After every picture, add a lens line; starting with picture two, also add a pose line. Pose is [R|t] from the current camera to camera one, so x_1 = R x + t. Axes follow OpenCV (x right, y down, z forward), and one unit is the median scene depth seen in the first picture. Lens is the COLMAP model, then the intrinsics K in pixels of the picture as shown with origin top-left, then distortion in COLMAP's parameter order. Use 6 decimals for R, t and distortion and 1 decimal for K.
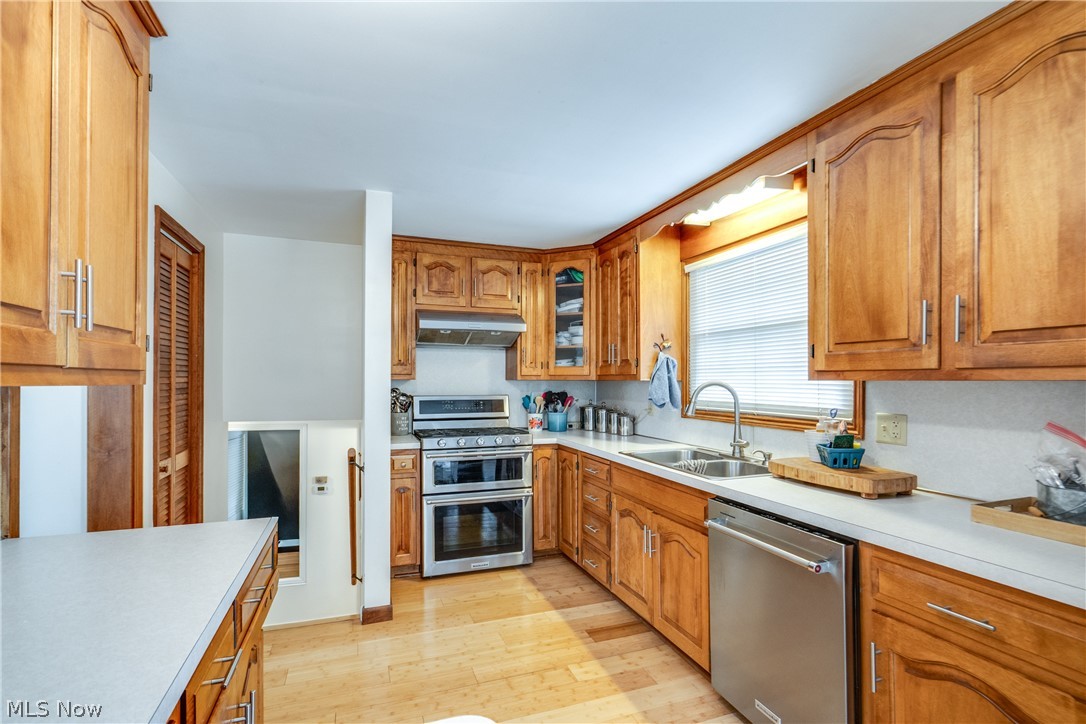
lens RADIAL K [[511.9, 0, 545.8], [0, 511.9, 381.7], [0, 0, 1]] dist [-0.014504, 0.008828]
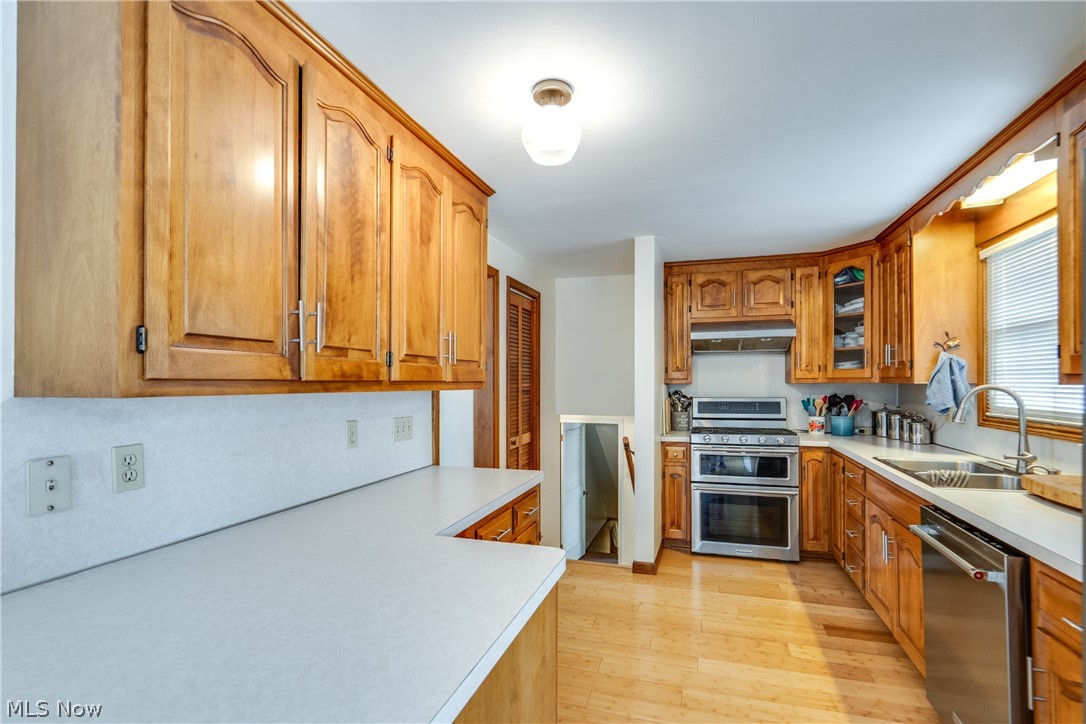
lens RADIAL K [[511.9, 0, 545.8], [0, 511.9, 381.7], [0, 0, 1]] dist [-0.014504, 0.008828]
pose [[0.793378, -0.006897, -0.608691, 0.205969], [0.005168, 0.999976, -0.004594, -0.004921], [0.608708, 0.000499, 0.793394, -0.132963]]
